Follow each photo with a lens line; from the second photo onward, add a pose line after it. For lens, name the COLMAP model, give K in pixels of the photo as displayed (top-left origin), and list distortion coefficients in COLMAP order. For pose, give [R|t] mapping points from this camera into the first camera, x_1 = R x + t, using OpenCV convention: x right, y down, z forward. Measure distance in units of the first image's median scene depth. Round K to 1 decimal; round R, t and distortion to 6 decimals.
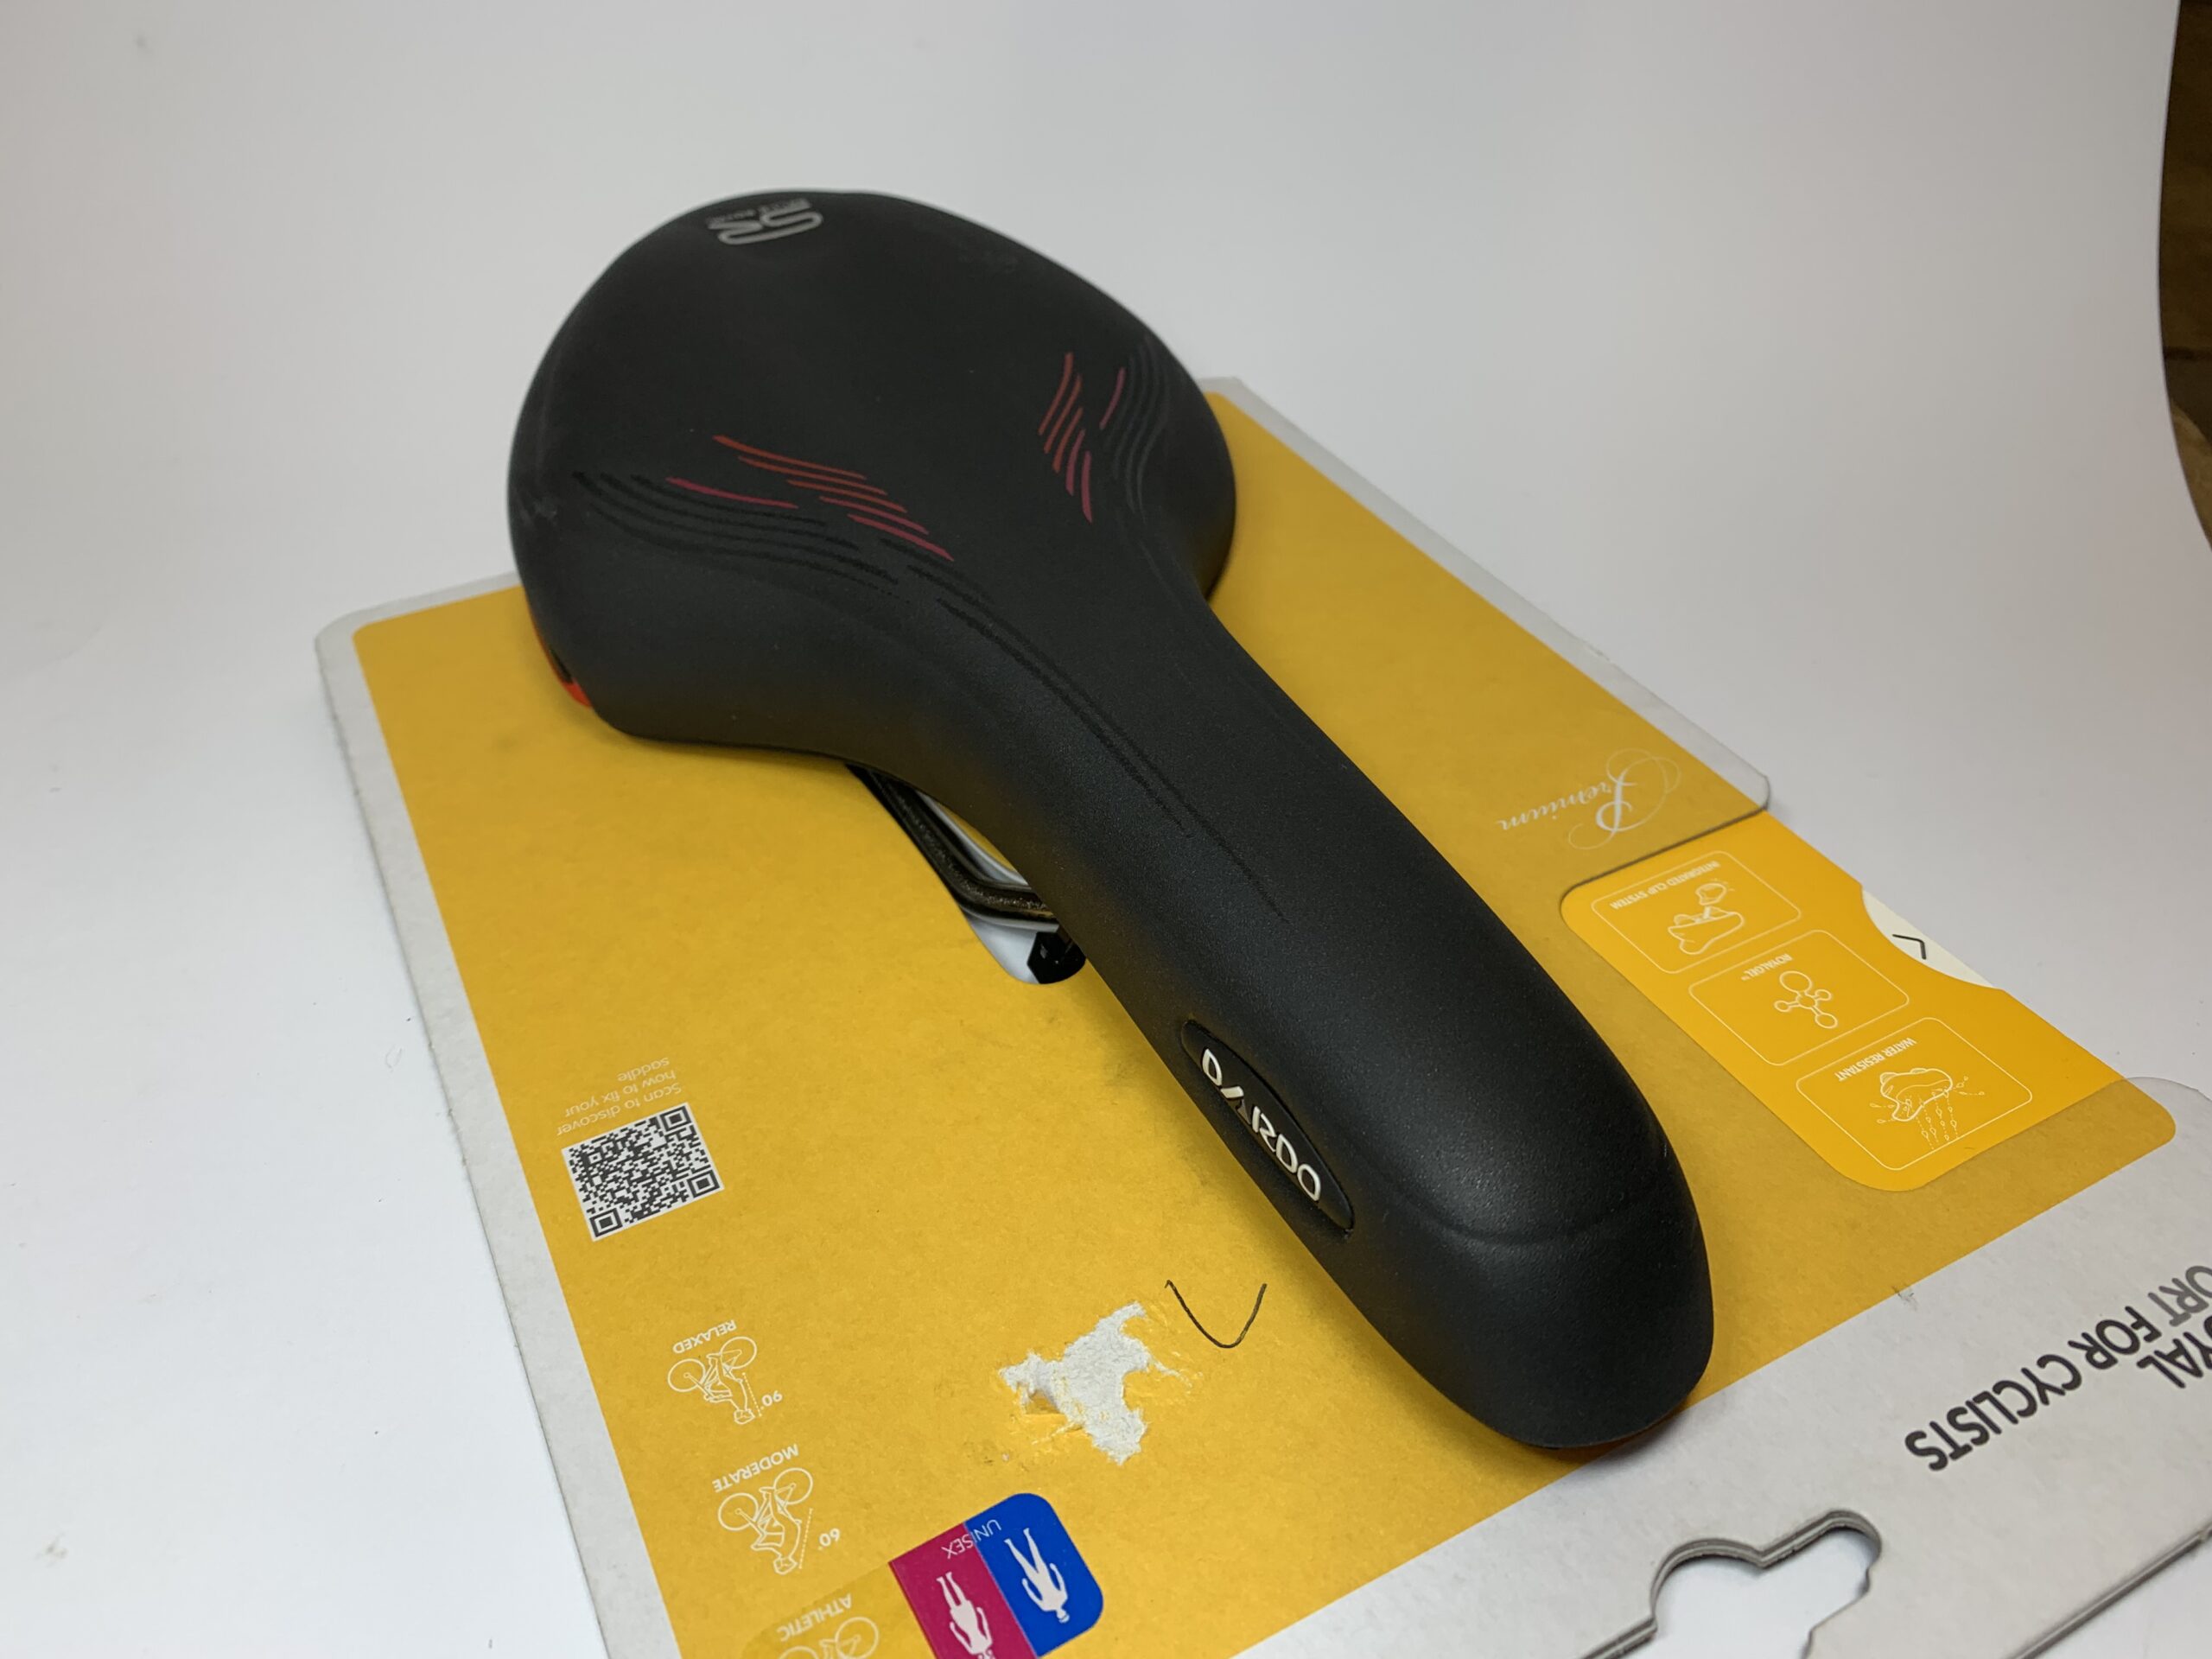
lens RADIAL K [[1694.8, 0, 1106.0], [0, 1694.8, 829.5], [0, 0, 1]] dist [-0.005378, -0.004088]
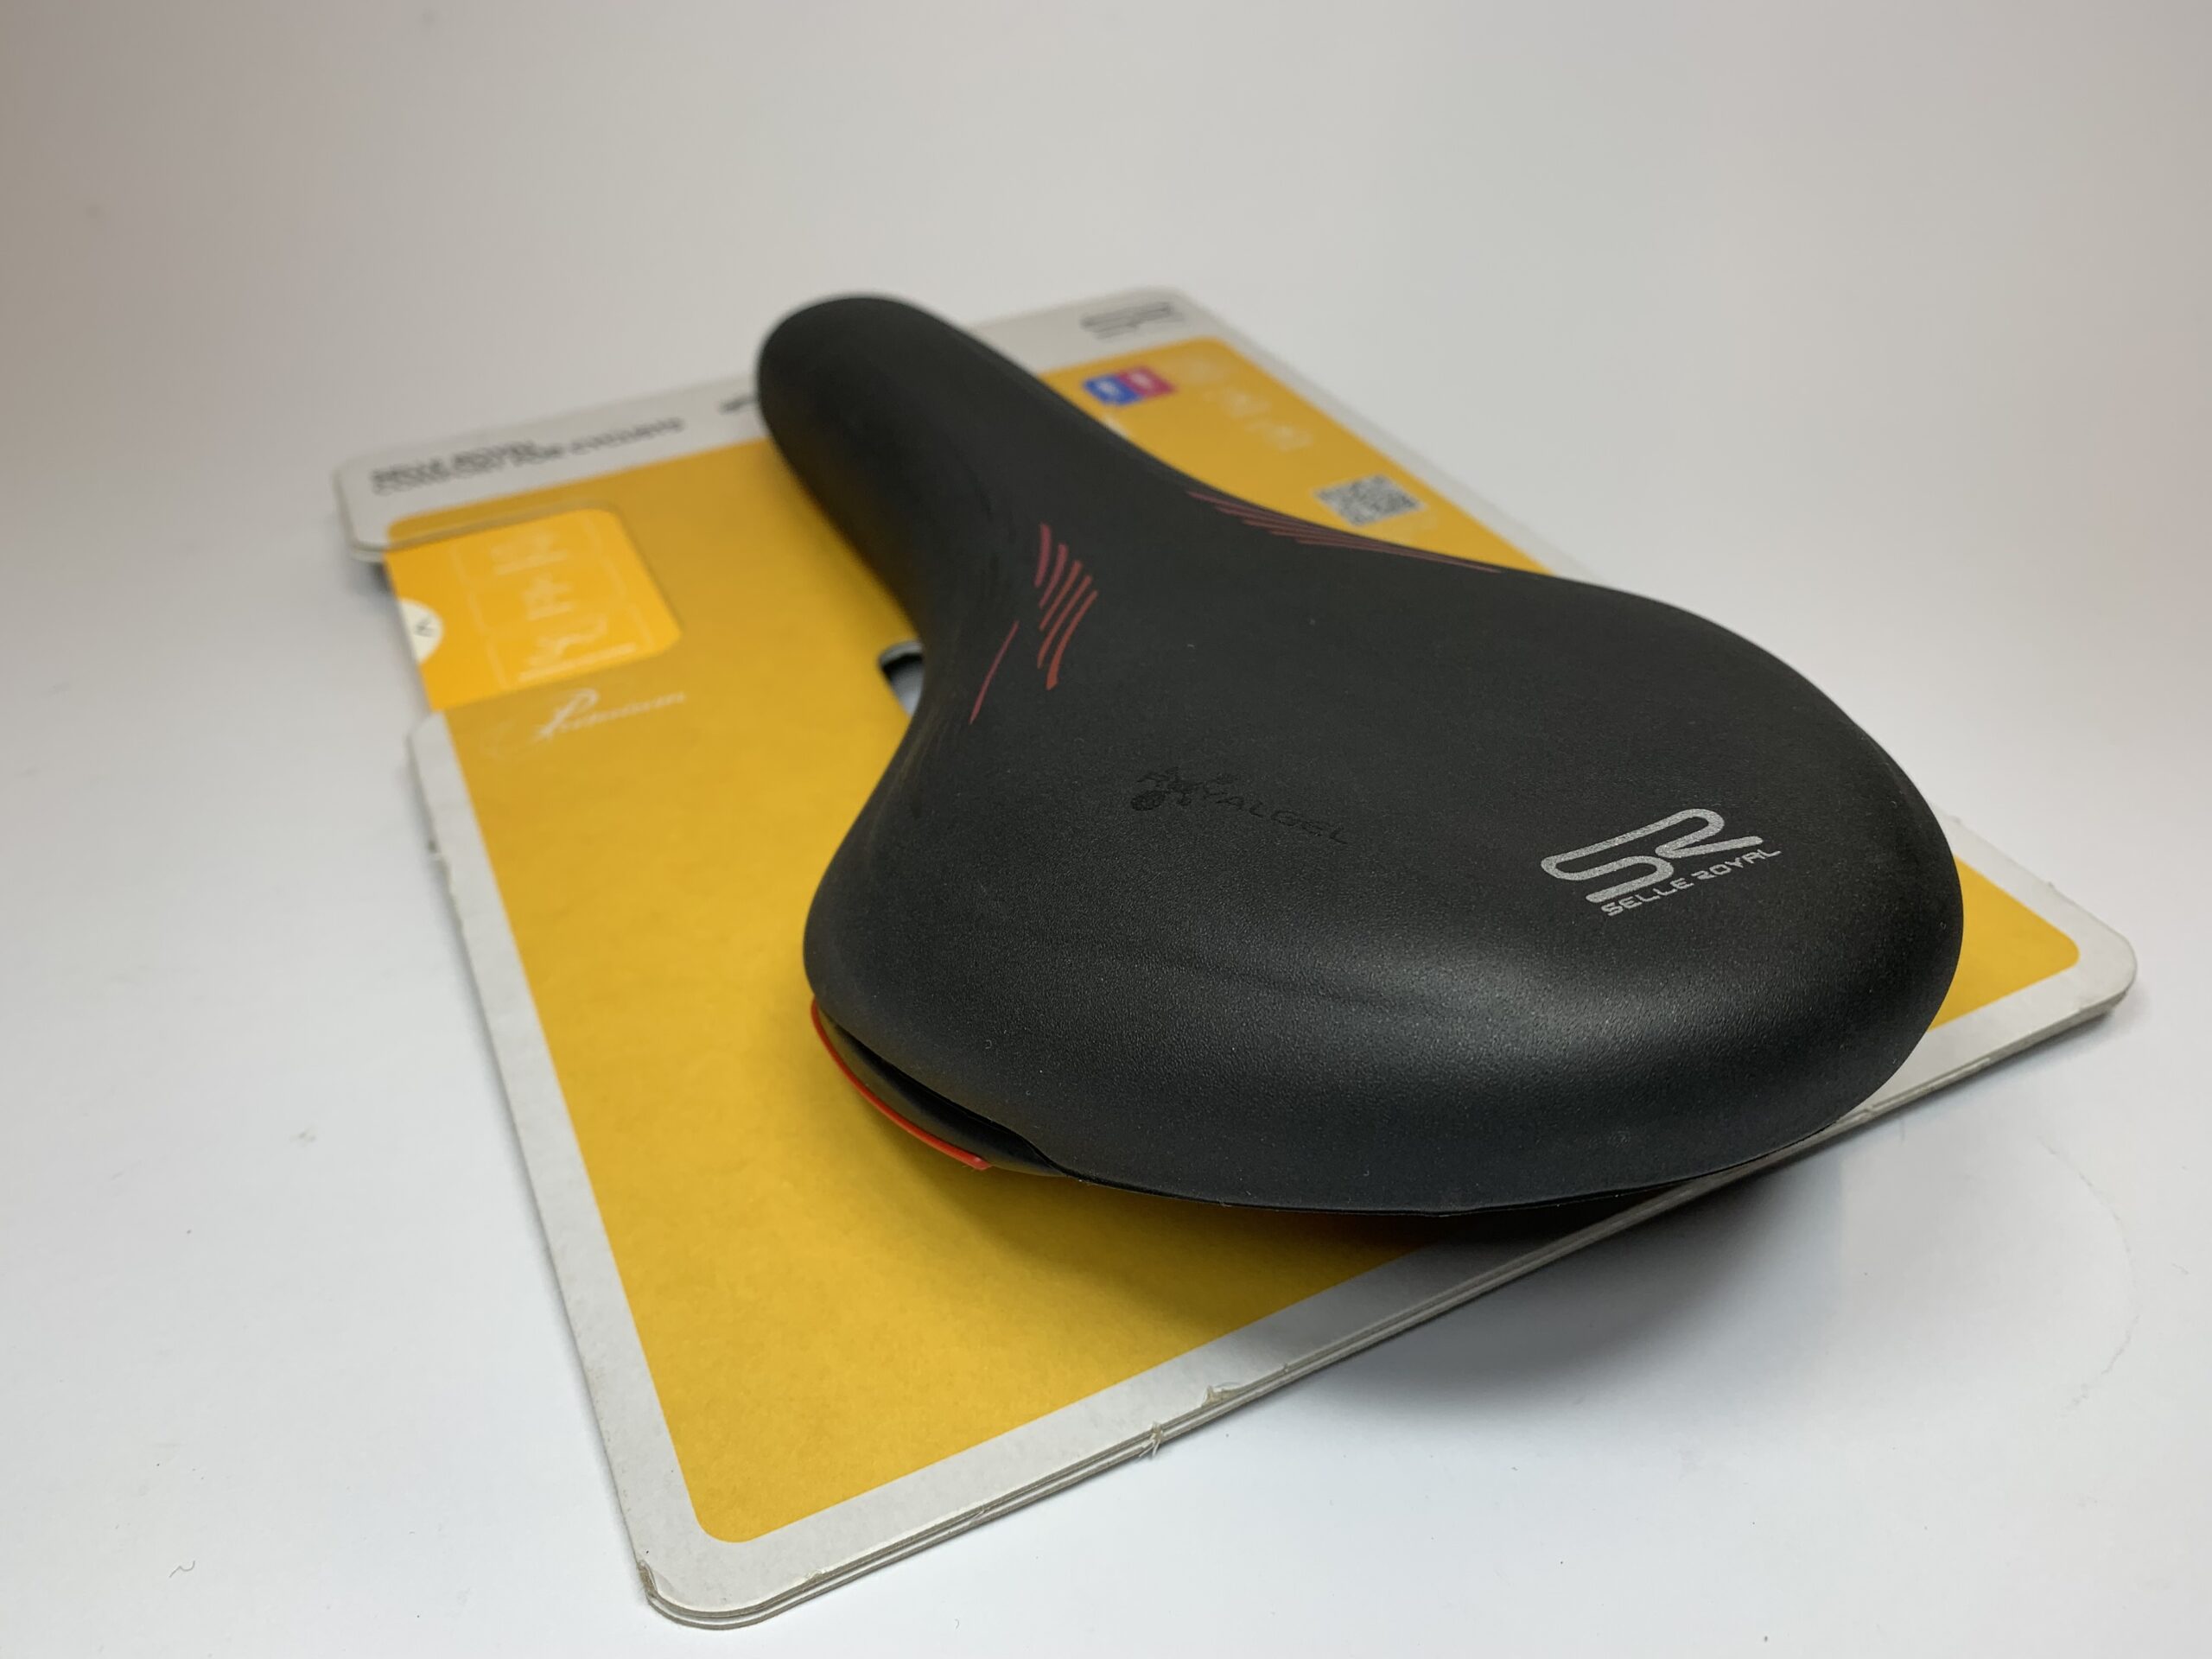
lens RADIAL K [[1779.0, 0, 1106.0], [0, 1779.0, 829.5], [0, 0, 1]] dist [-0.057920, -0.006691]
pose [[-0.998507, 0.025095, 0.048518, -0.113884], [0.053314, 0.254335, 0.965646, -1.409409], [0.011893, 0.966791, -0.255293, 1.842012]]
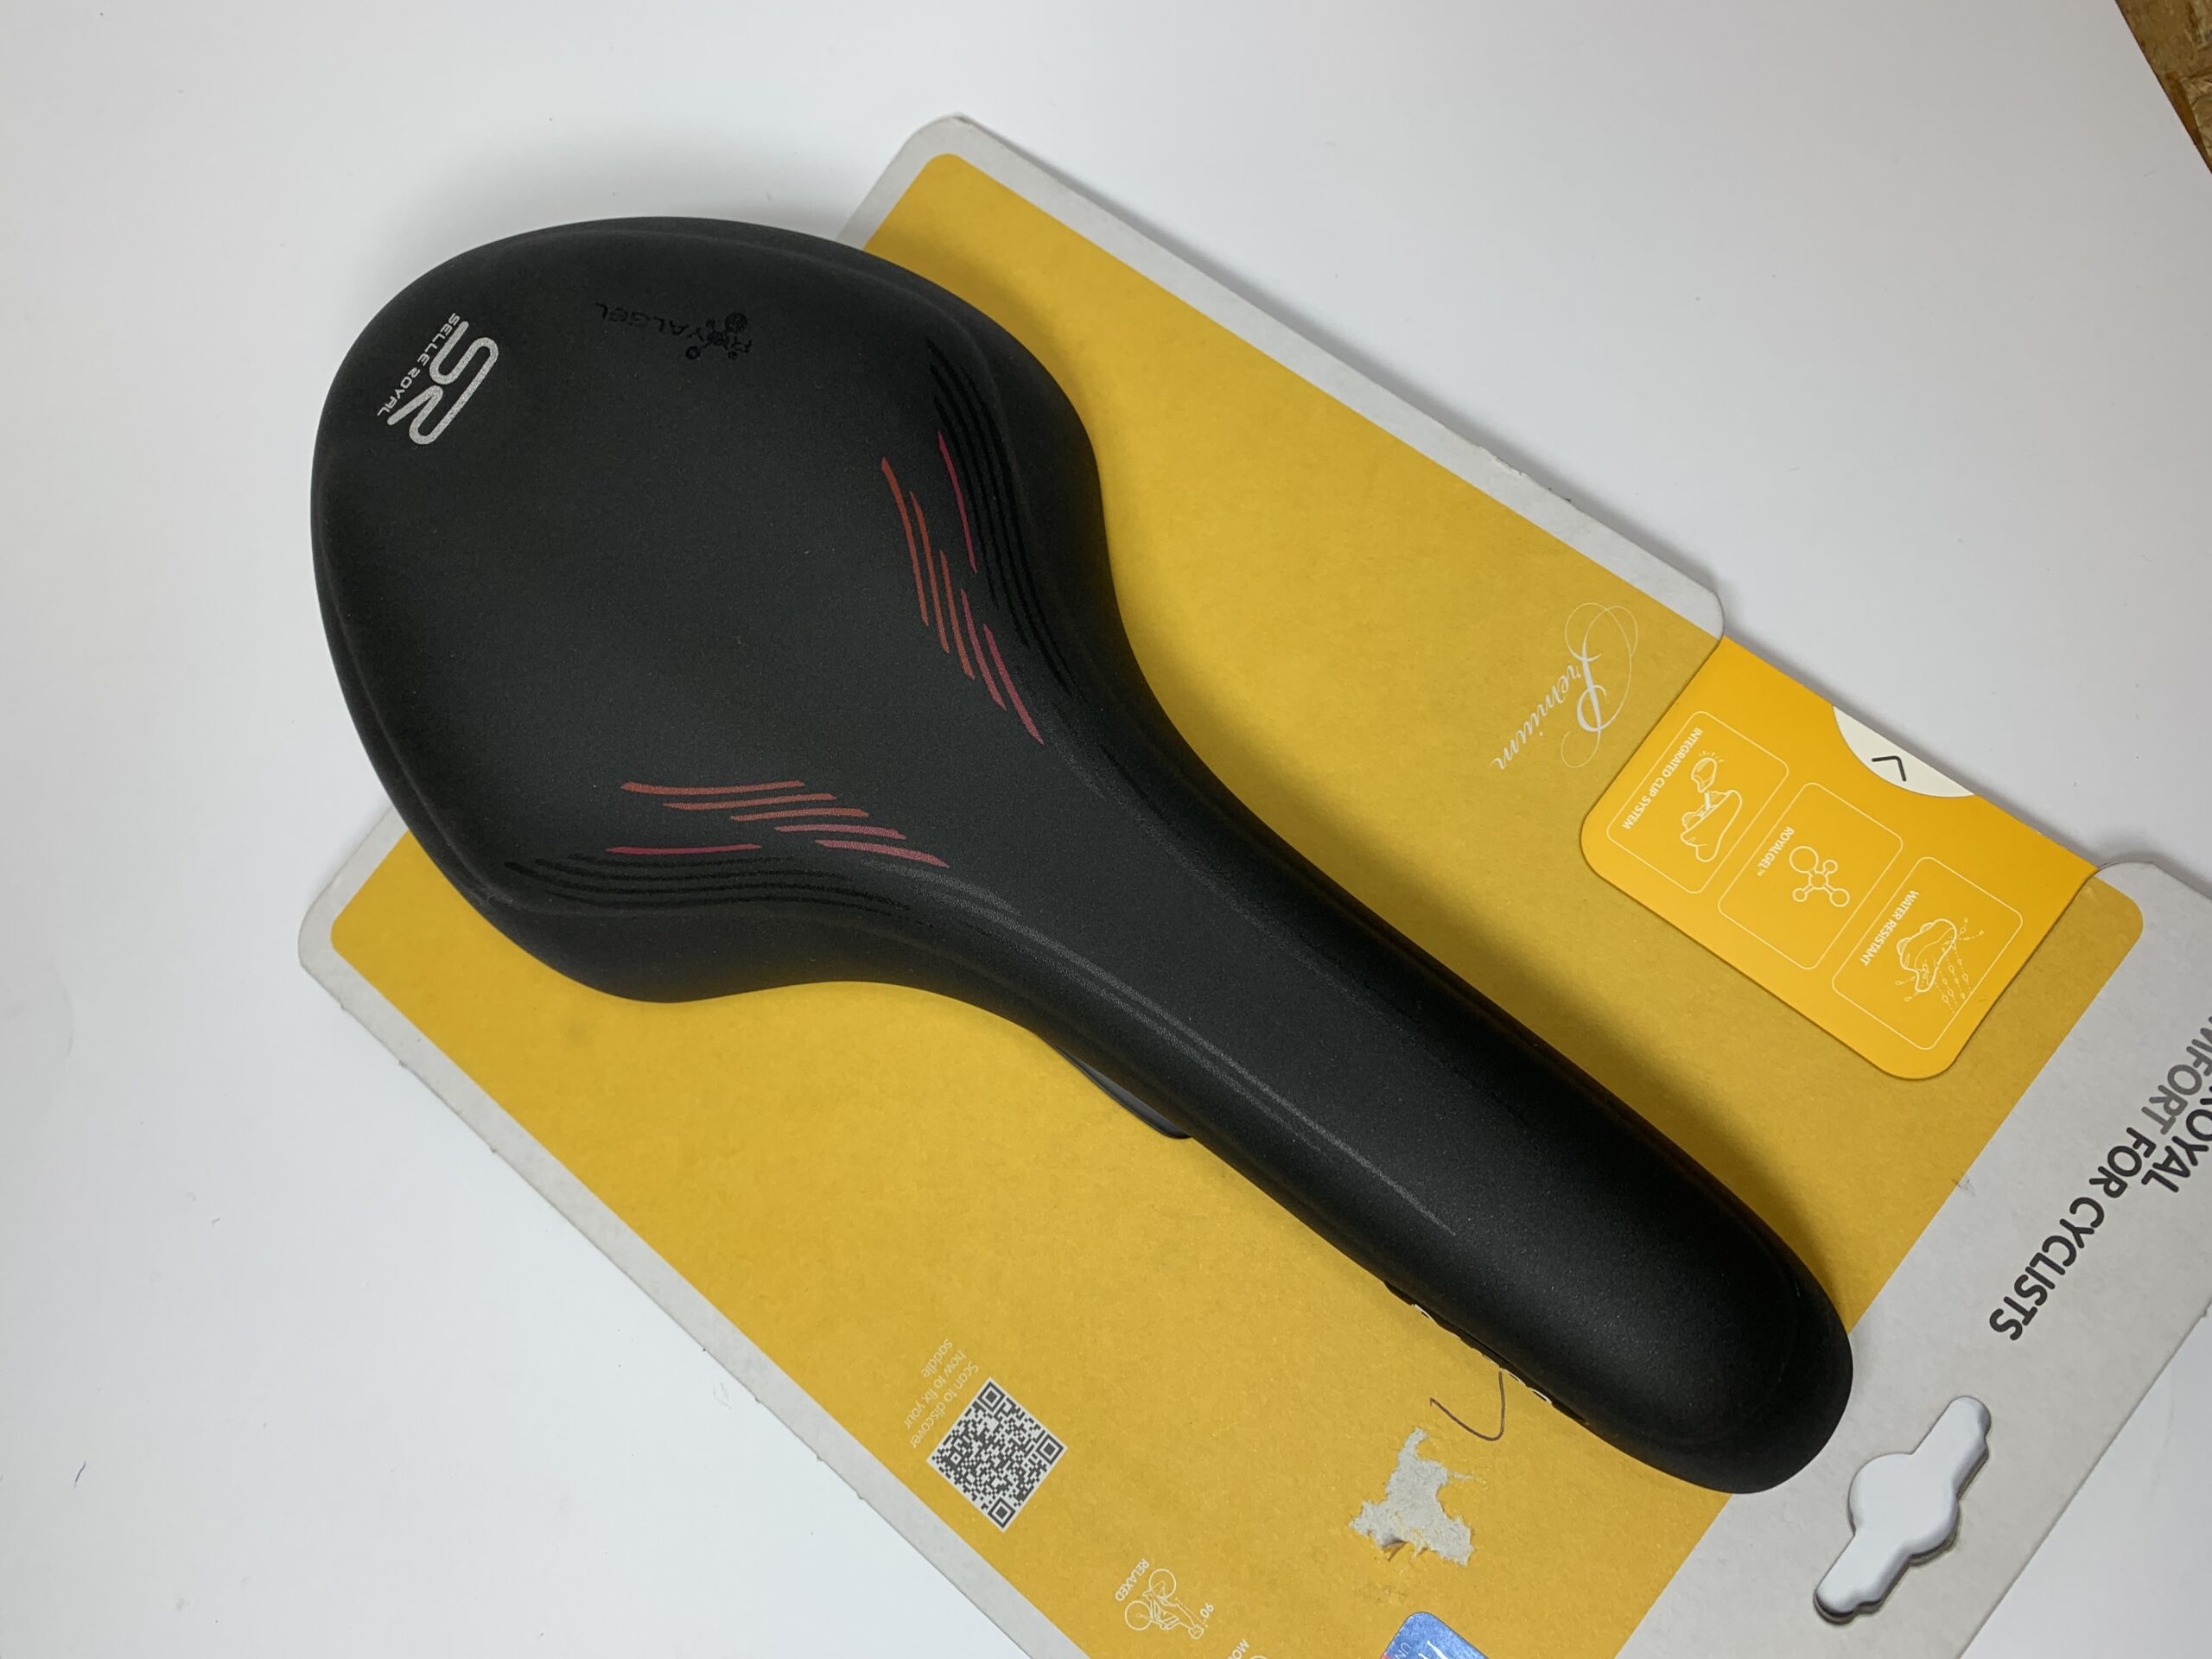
lens RADIAL K [[1694.8, 0, 1106.0], [0, 1694.8, 829.5], [0, 0, 1]] dist [-0.005378, -0.004088]
pose [[0.899786, -0.432537, -0.057414, 0.077090], [0.388036, 0.733065, 0.558609, -0.882651], [-0.199530, -0.524907, 0.827442, 0.208588]]
